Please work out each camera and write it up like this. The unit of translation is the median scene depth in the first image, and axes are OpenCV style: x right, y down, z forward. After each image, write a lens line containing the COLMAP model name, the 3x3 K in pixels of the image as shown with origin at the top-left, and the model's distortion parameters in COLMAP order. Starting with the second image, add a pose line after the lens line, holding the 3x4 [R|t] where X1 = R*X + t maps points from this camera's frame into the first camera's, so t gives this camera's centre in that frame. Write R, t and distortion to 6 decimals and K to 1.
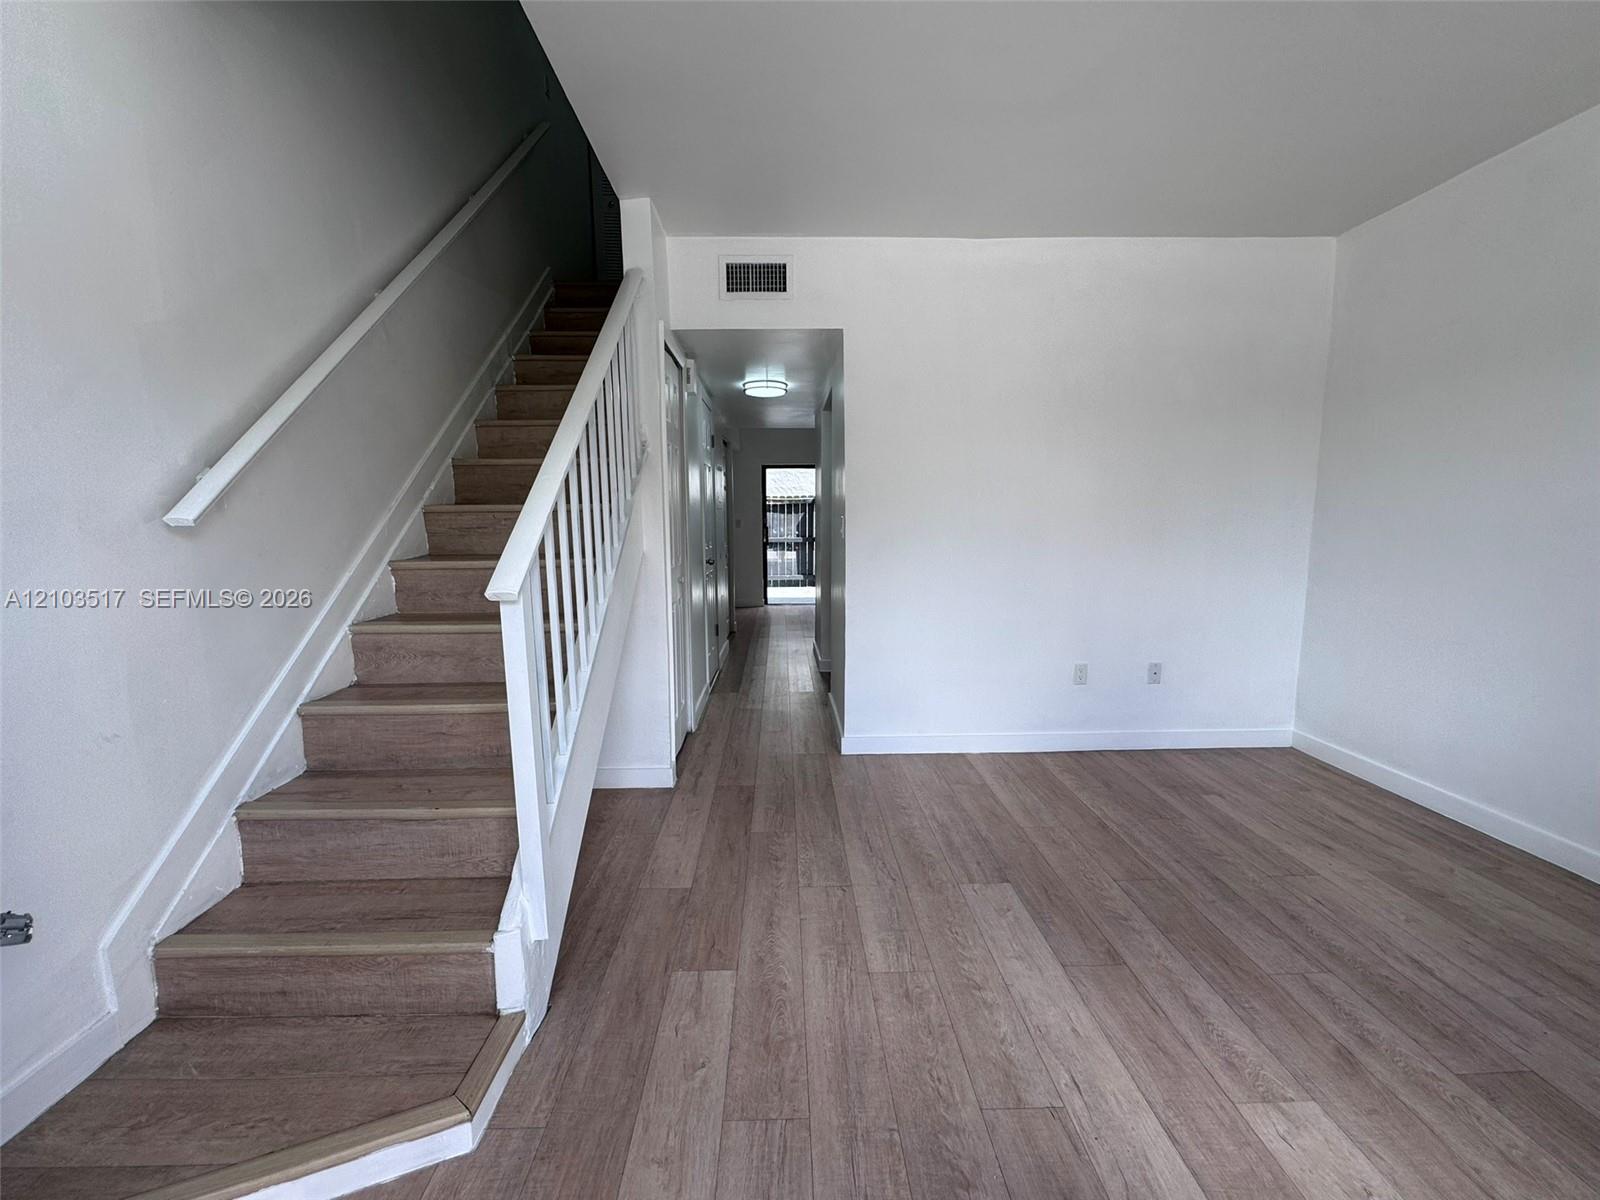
lens RADIAL K [[638.4, 0, 798.8], [0, 638.4, 598.5], [0, 0, 1]] dist [-0.006434, 0.001971]
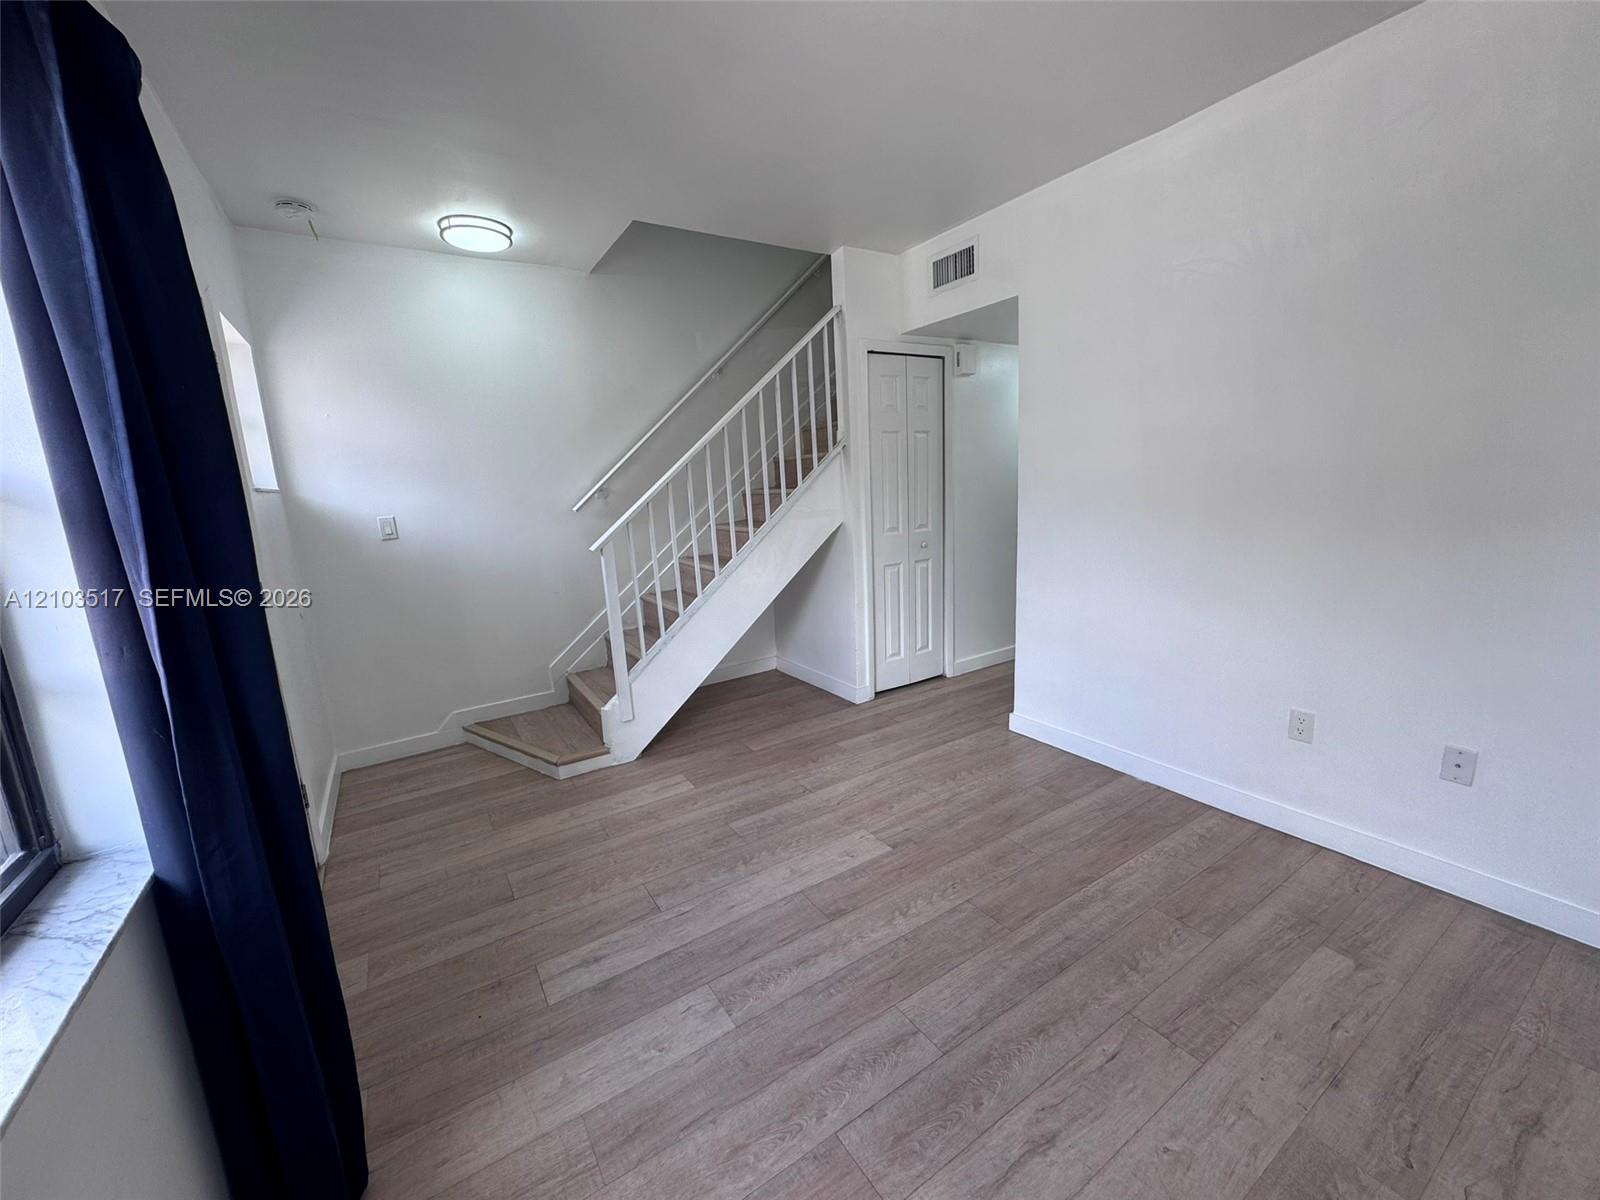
lens RADIAL K [[638.4, 0, 798.8], [0, 638.4, 598.5], [0, 0, 1]] dist [-0.006434, 0.001971]
pose [[0.515126, 0.142069, -0.845258, 1.091122], [-0.060851, 0.989741, 0.129269, -0.105368], [0.854951, -0.015155, 0.518487, 0.301826]]
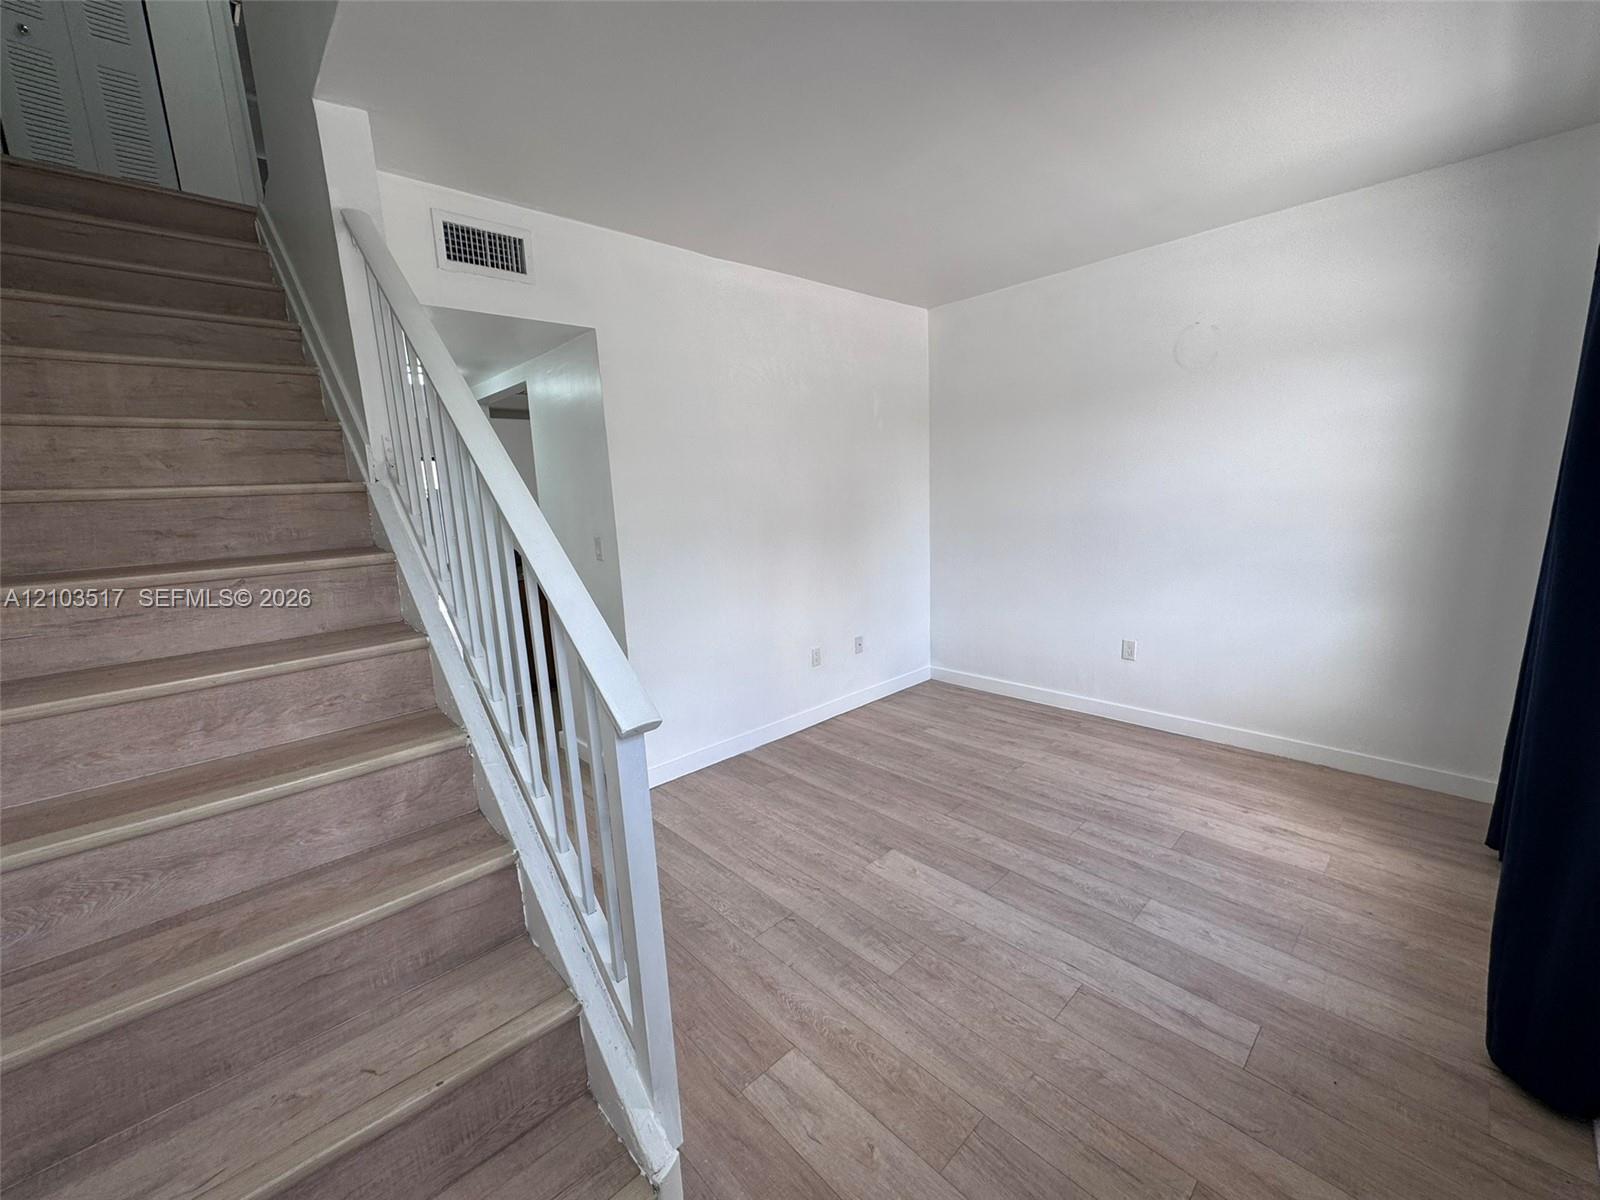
lens RADIAL K [[638.4, 0, 798.8], [0, 638.4, 598.5], [0, 0, 1]] dist [-0.006434, 0.001971]
pose [[0.746545, -0.136976, 0.651083, -0.491910], [0.118747, 0.990297, 0.072183, -0.113549], [-0.654653, 0.023426, 0.755567, 0.213619]]
